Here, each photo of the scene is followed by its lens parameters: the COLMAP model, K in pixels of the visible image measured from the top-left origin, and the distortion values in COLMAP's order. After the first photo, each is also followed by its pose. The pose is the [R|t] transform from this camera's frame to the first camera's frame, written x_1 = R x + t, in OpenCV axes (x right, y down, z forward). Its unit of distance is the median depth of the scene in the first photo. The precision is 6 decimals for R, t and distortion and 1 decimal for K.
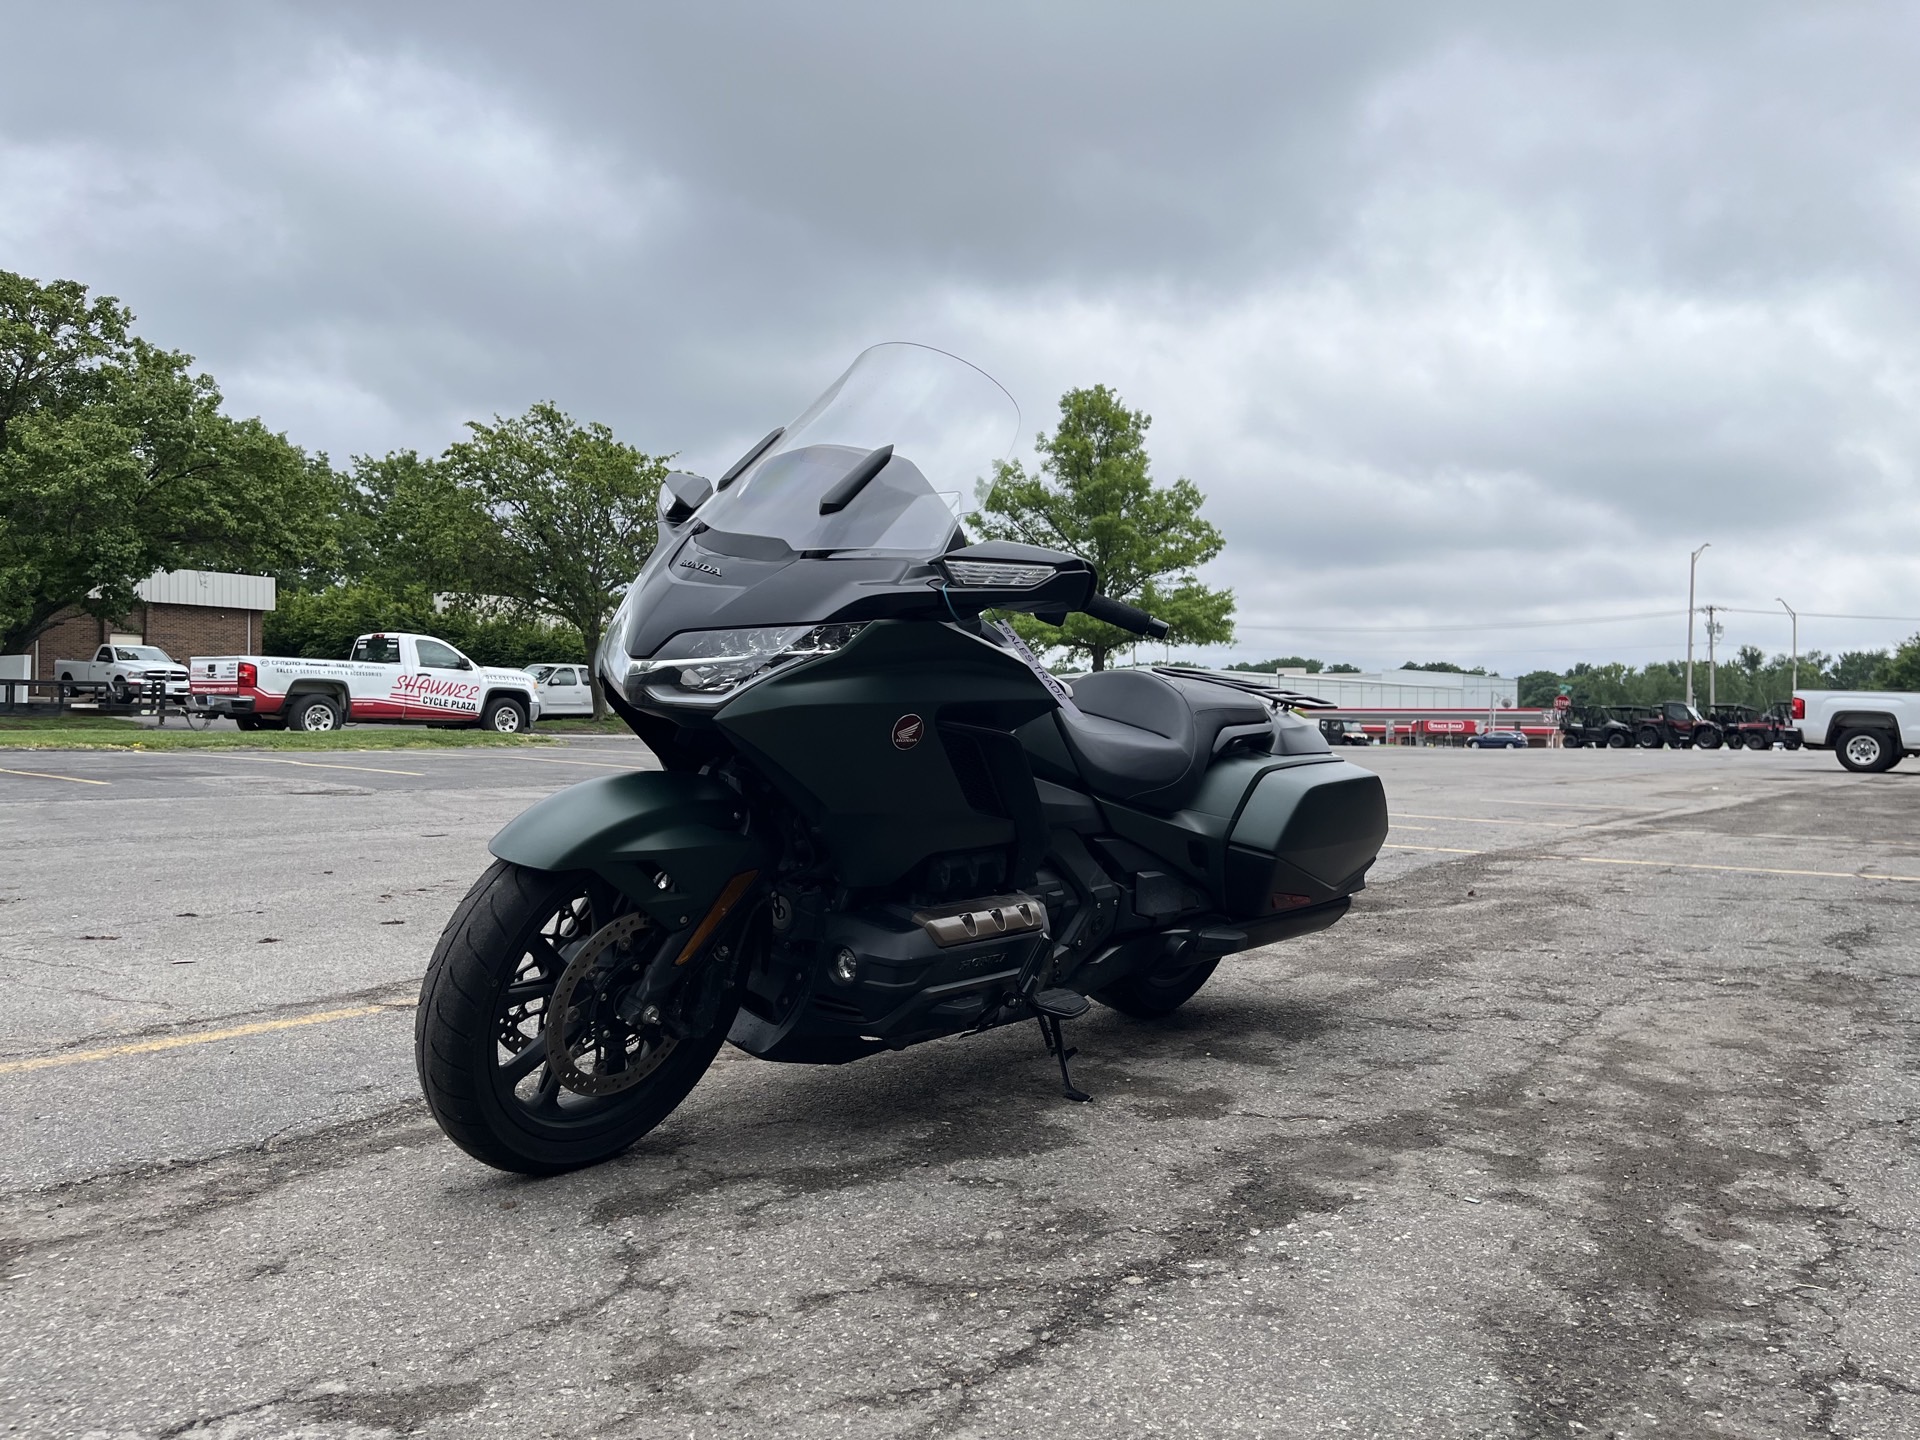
lens RADIAL K [[1459.2, 0, 972.9], [0, 1459.2, 728.3], [0, 0, 1]] dist [0.074679, -0.107825]
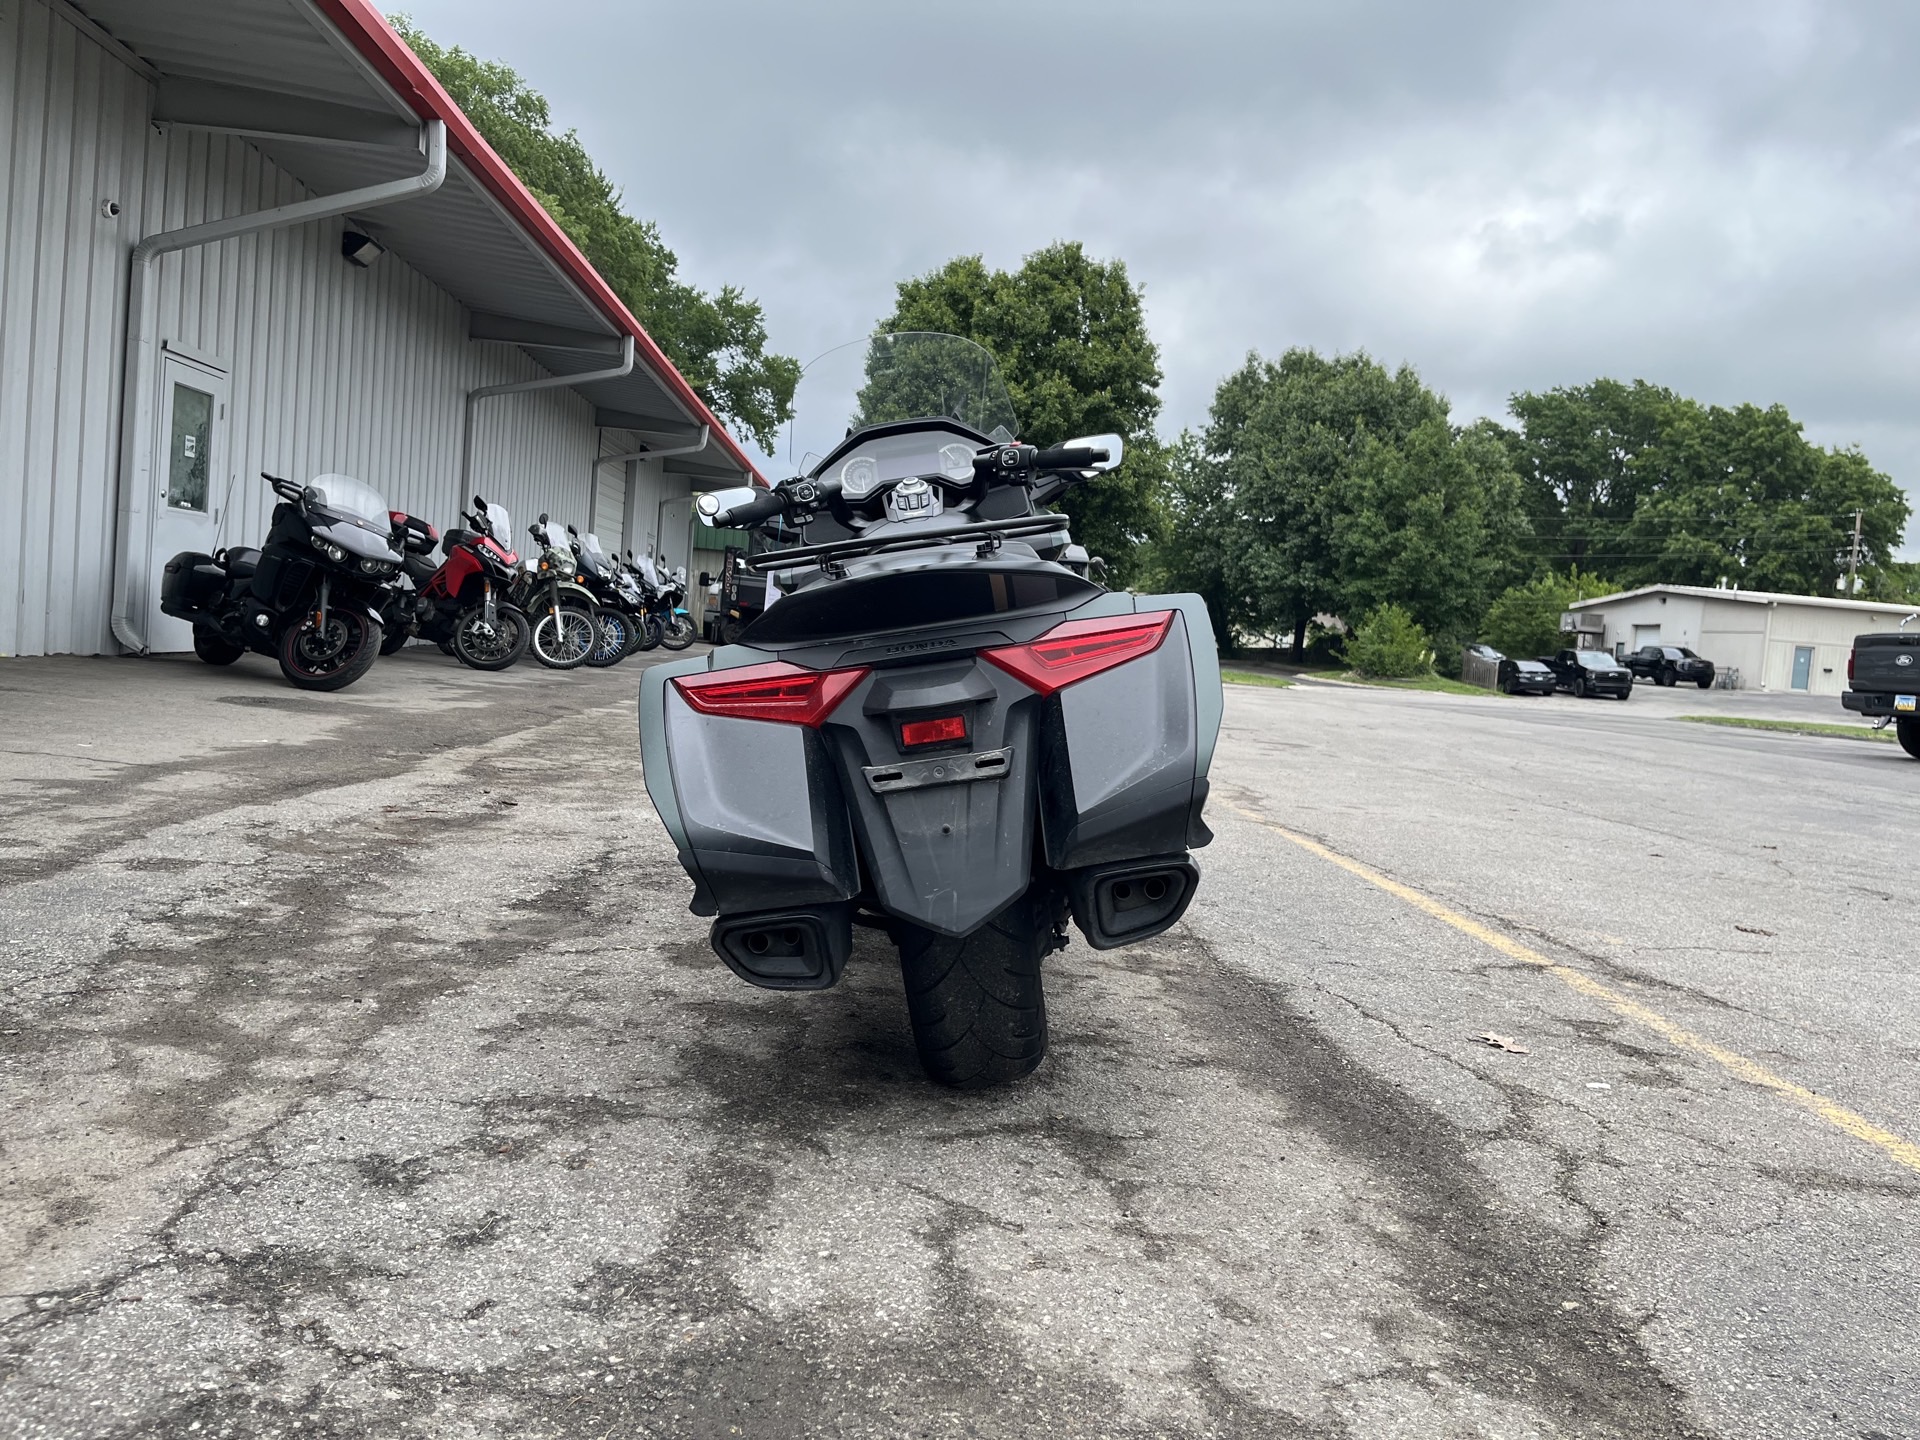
lens RADIAL K [[1458.8, 0, 969.7], [0, 1458.8, 708.5], [0, 0, 1]] dist [0.066004, -0.093307]
pose [[-0.753993, -0.036338, -0.655876, 0.083503], [-0.092749, 0.994355, 0.051533, 0.000531], [0.650301, 0.099687, -0.753107, 0.226527]]
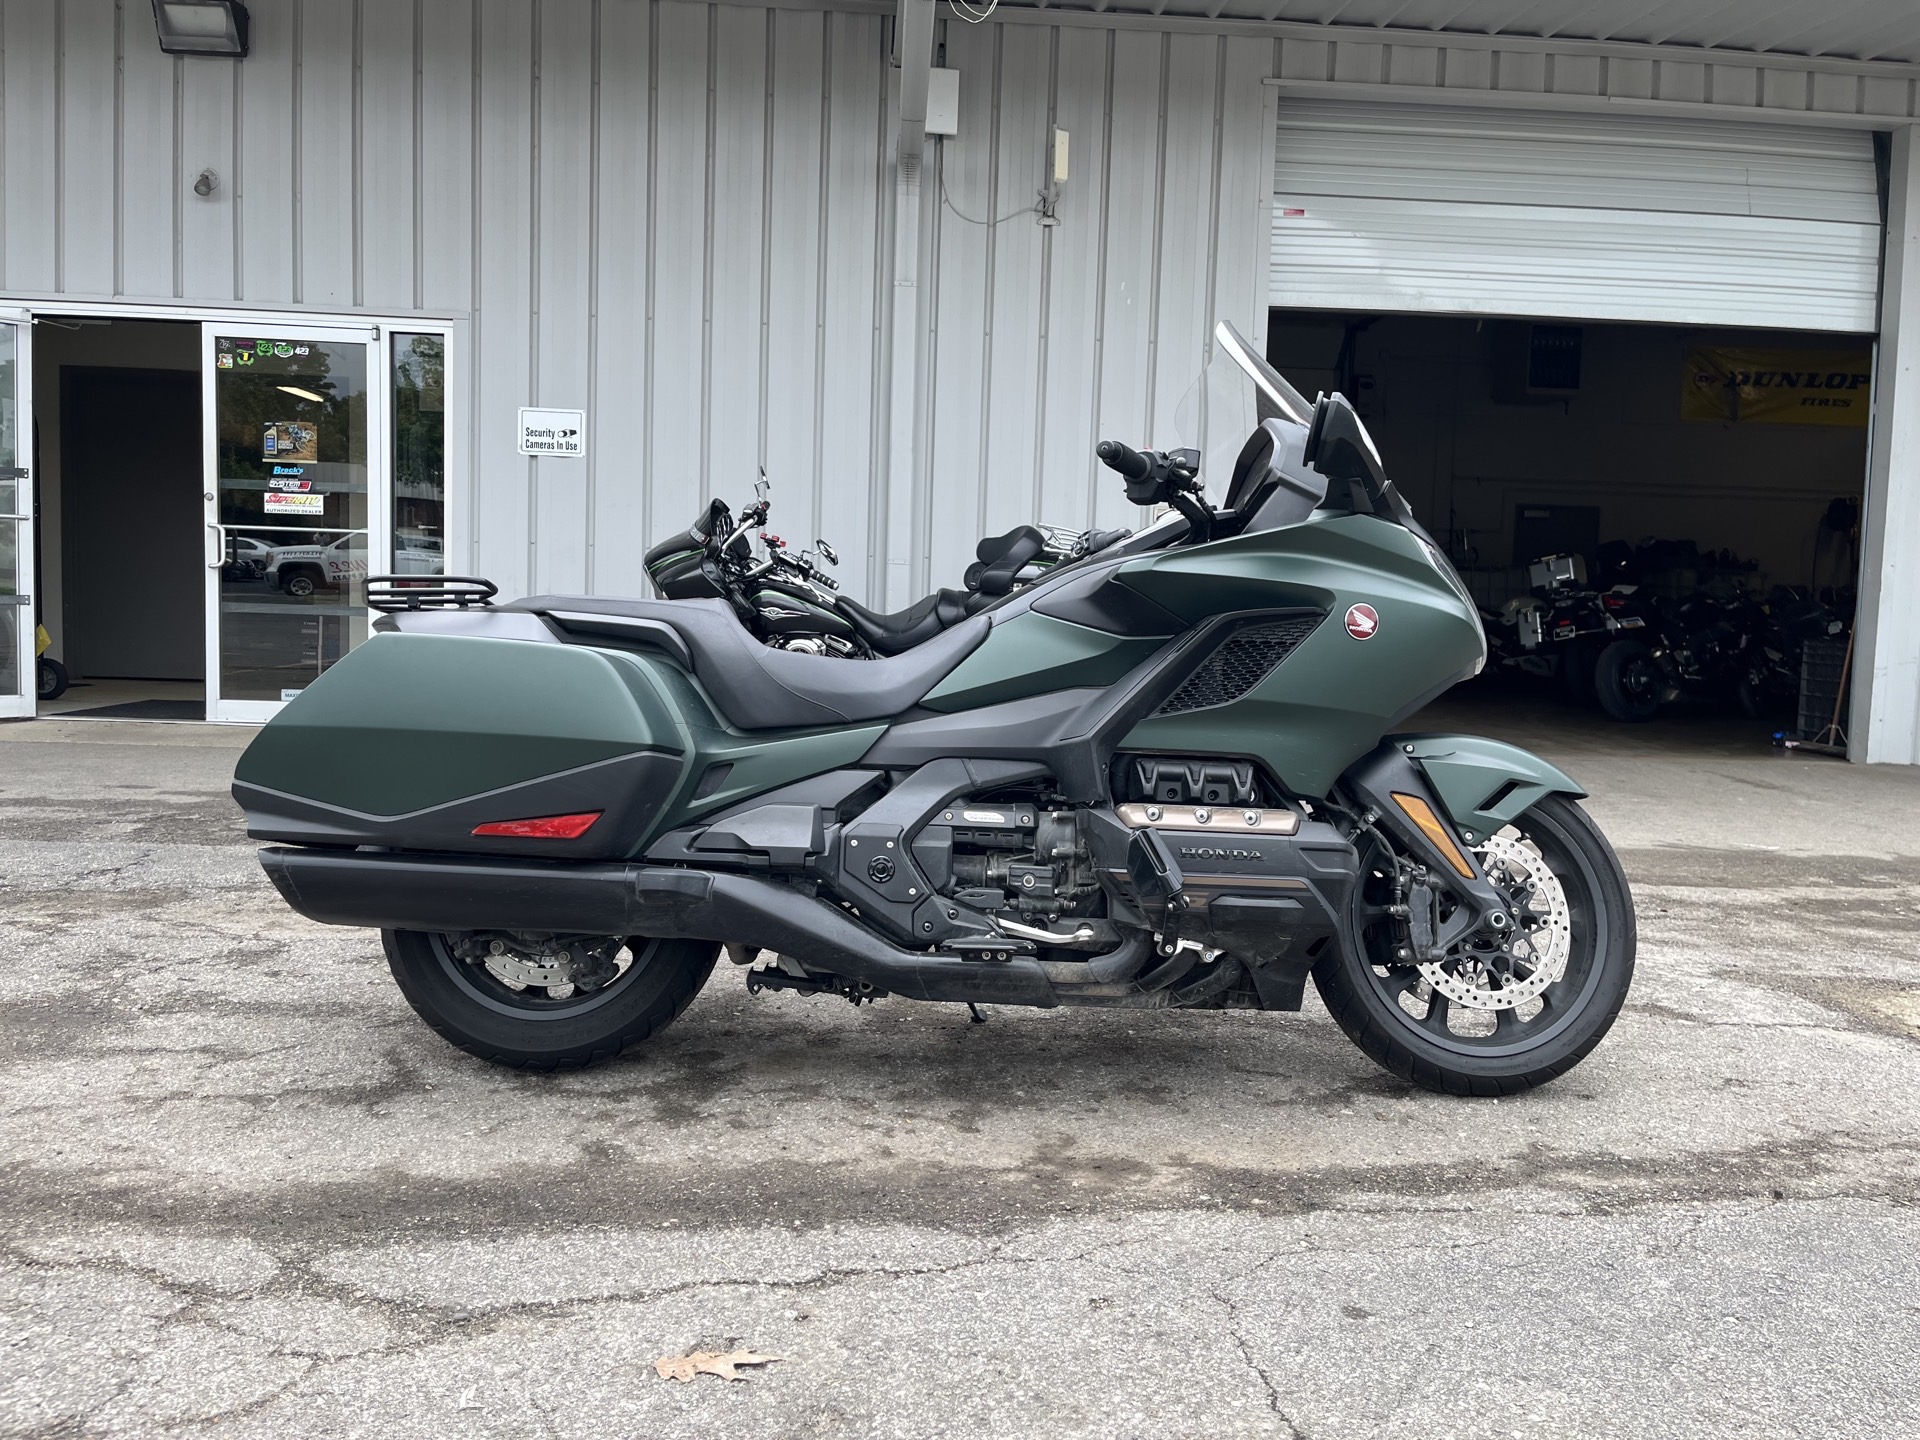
lens RADIAL K [[1453.2, 0, 971.4], [0, 1453.2, 717.5], [0, 0, 1]] dist [0.070014, -0.100876]
pose [[-0.661317, -0.093025, 0.744316, -0.083256], [-0.033545, 0.994955, 0.094545, -0.007896], [-0.749356, 0.037556, -0.661101, 0.203729]]
